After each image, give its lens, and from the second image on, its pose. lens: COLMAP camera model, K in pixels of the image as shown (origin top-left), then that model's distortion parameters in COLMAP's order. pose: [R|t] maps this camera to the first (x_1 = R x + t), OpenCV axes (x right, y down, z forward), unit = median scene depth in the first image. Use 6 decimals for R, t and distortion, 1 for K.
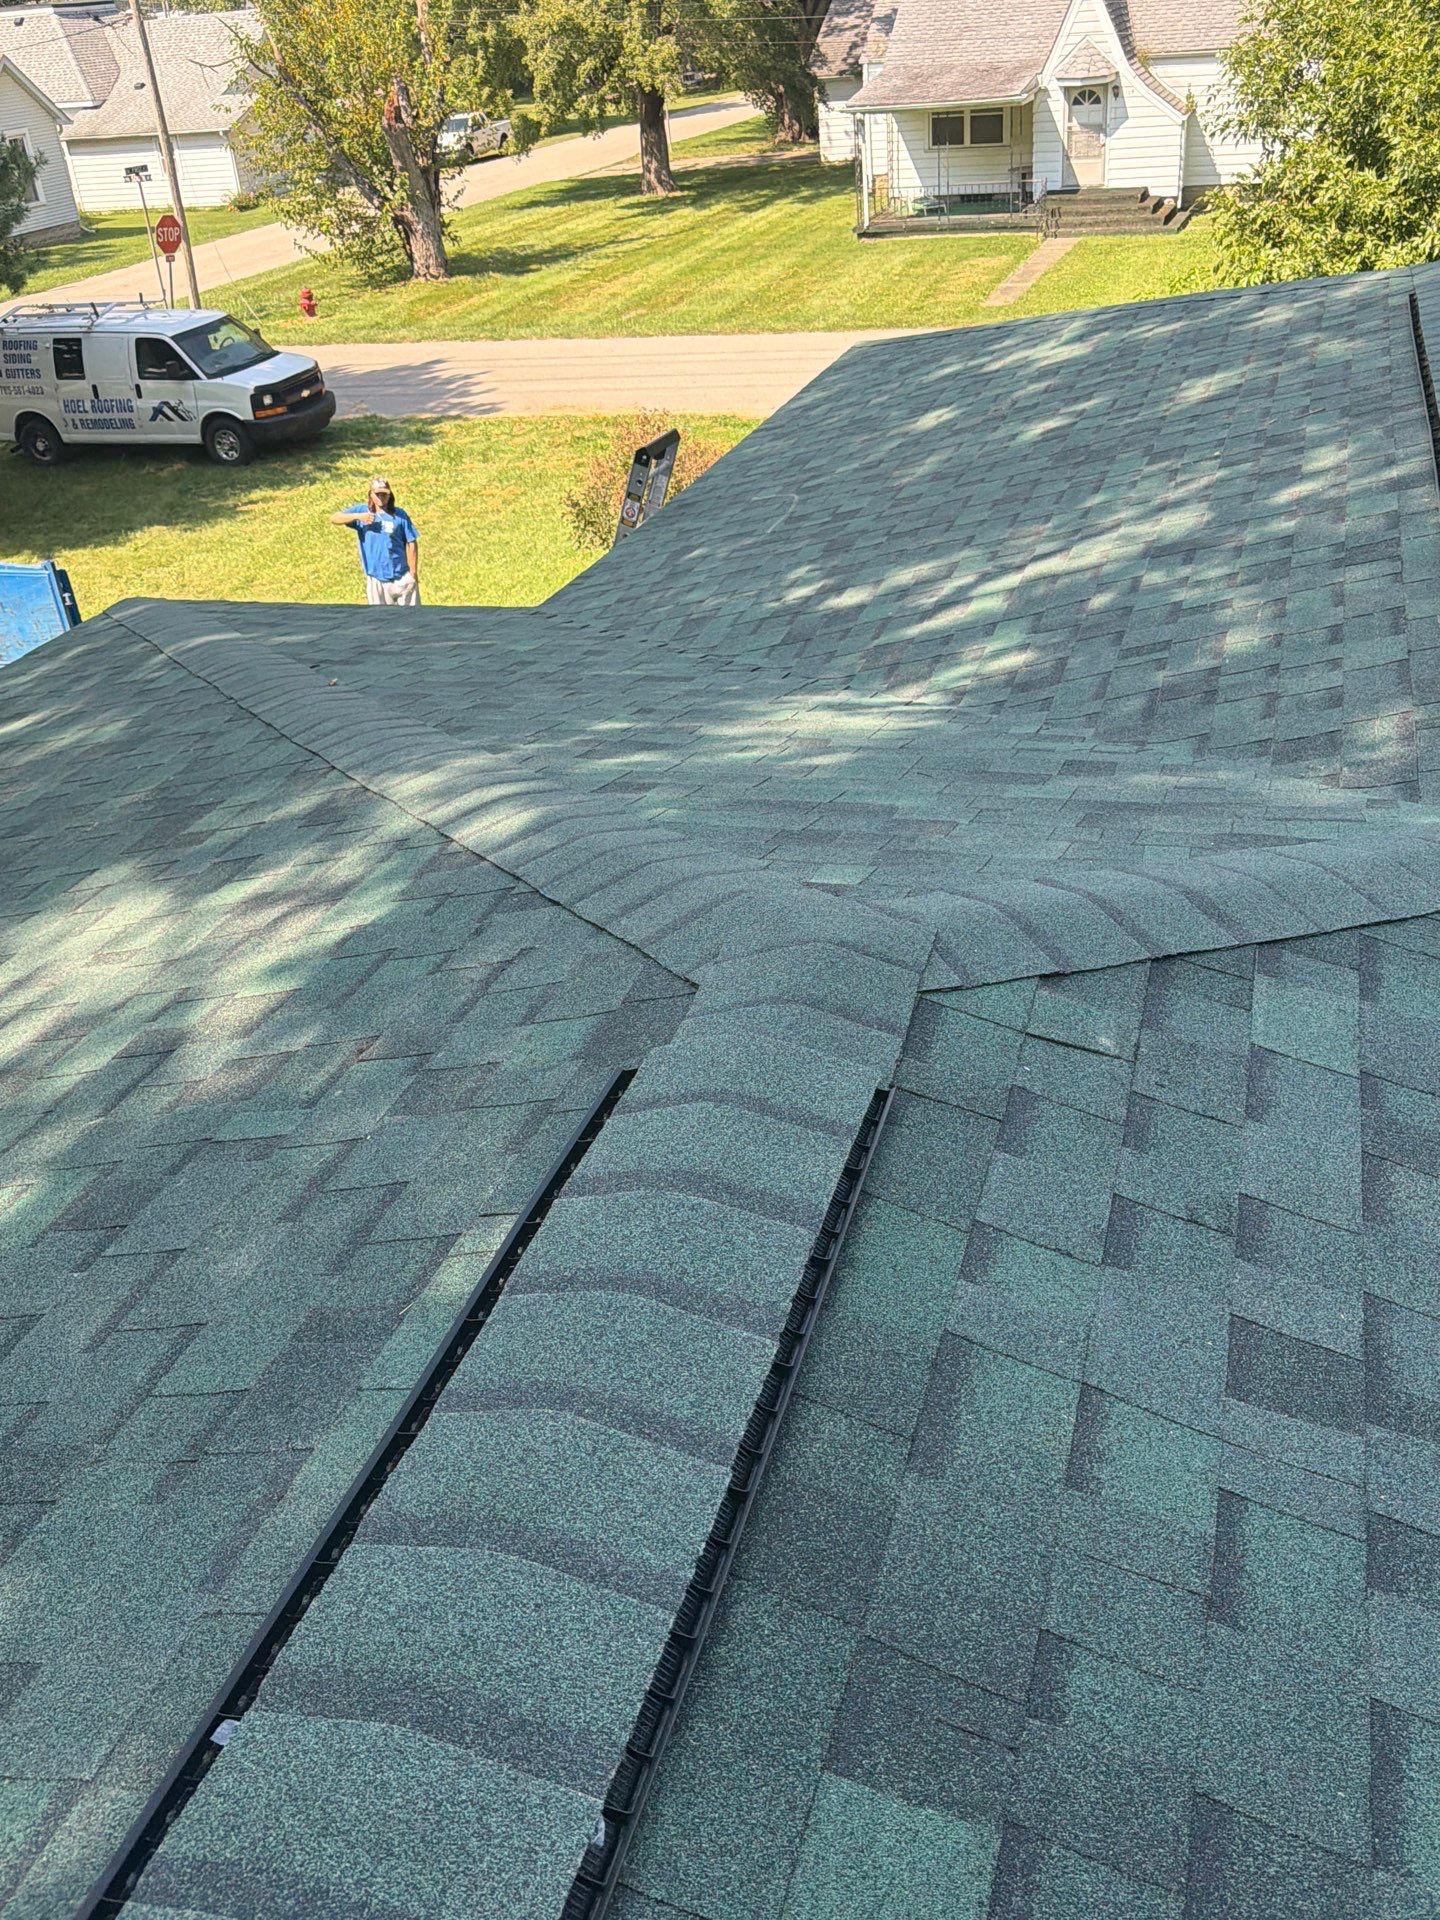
lens RADIAL K [[1674.5, 0, 725.8], [0, 1674.5, 909.9], [0, 0, 1]] dist [0.014800, -0.008286]
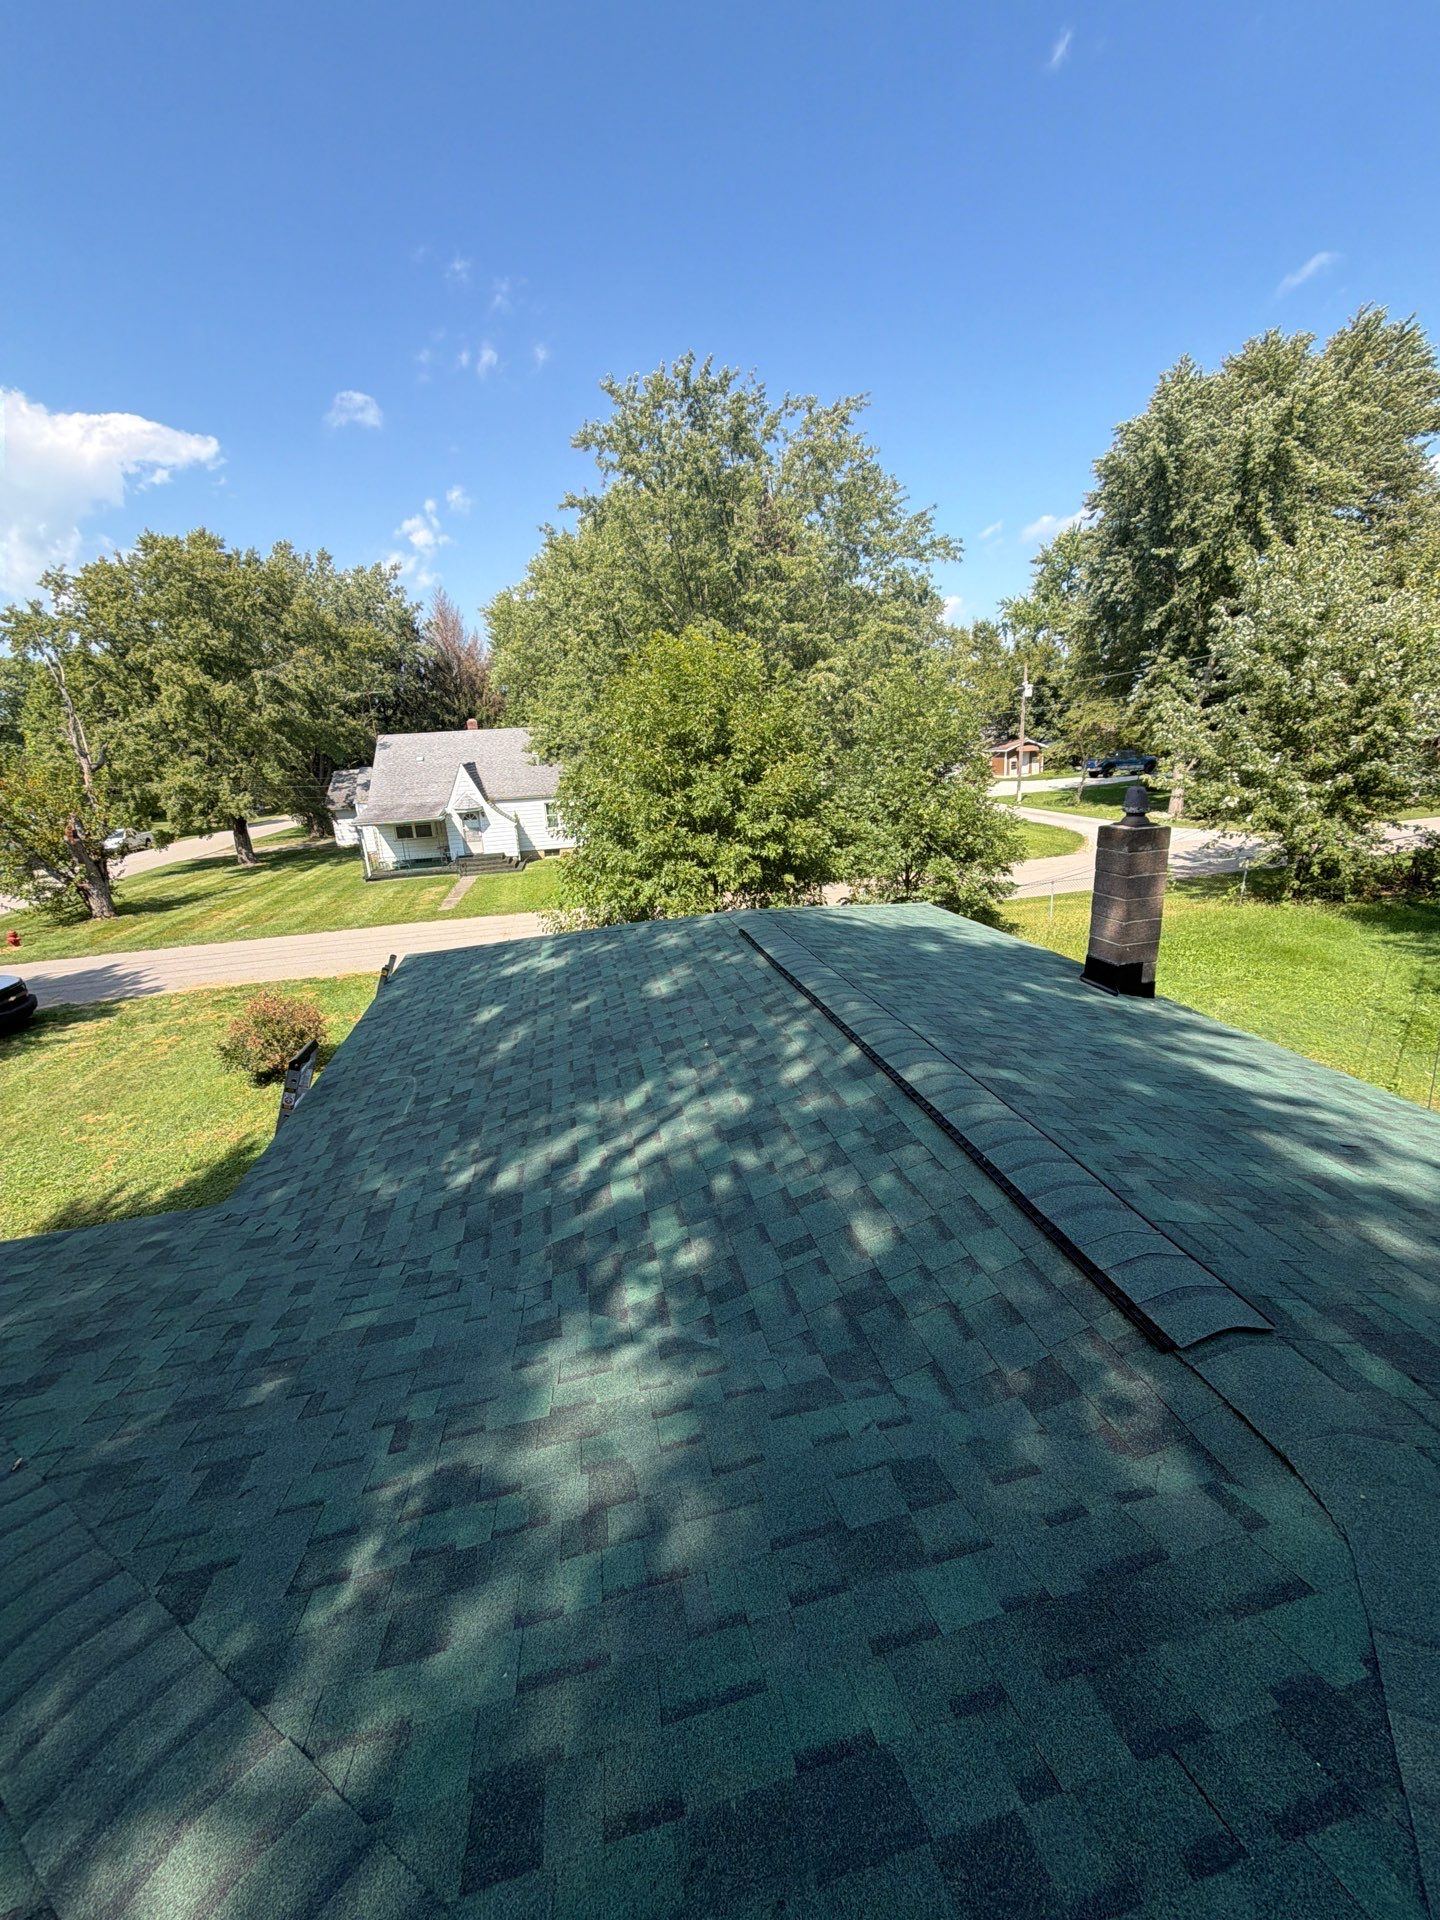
lens RADIAL K [[764.3, 0, 720.0], [0, 764.3, 960.0], [0, 0, 1]] dist [0.002445, 0.000320]
pose [[0.868832, -0.110825, 0.482543, -0.007731], [0.231047, 0.952751, -0.197189, -0.027294], [-0.437890, 0.282814, 0.853386, 0.044829]]
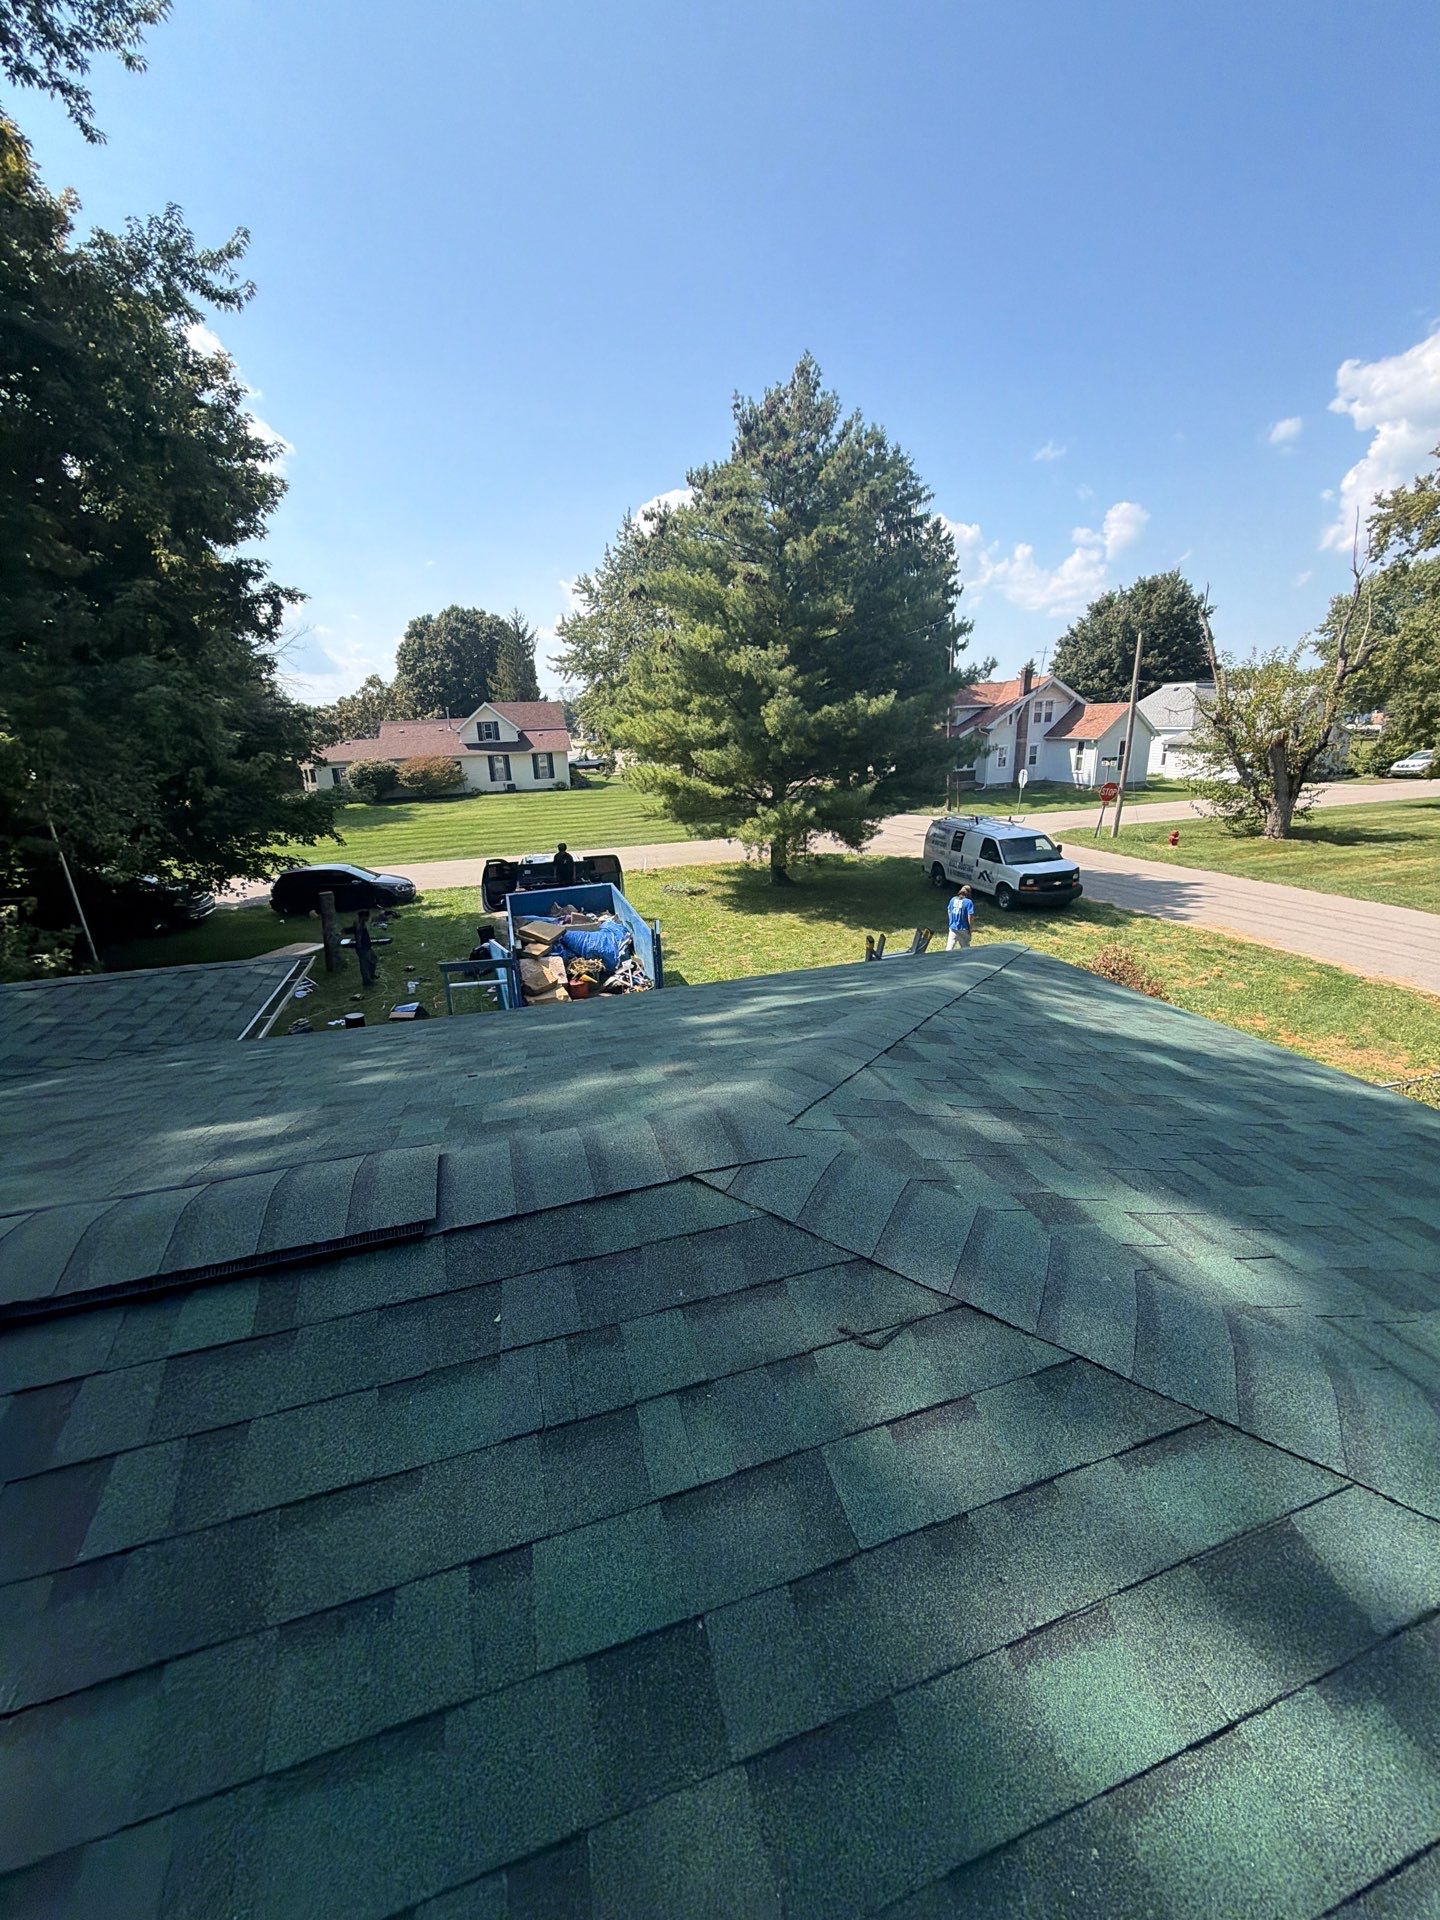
lens RADIAL K [[764.3, 0, 720.0], [0, 764.3, 960.0], [0, 0, 1]] dist [0.002445, 0.000320]
pose [[0.563615, 0.301771, -0.768942, 0.127364], [-0.407190, 0.911421, 0.059227, -0.088605], [0.718703, 0.279724, 0.636569, 0.162733]]
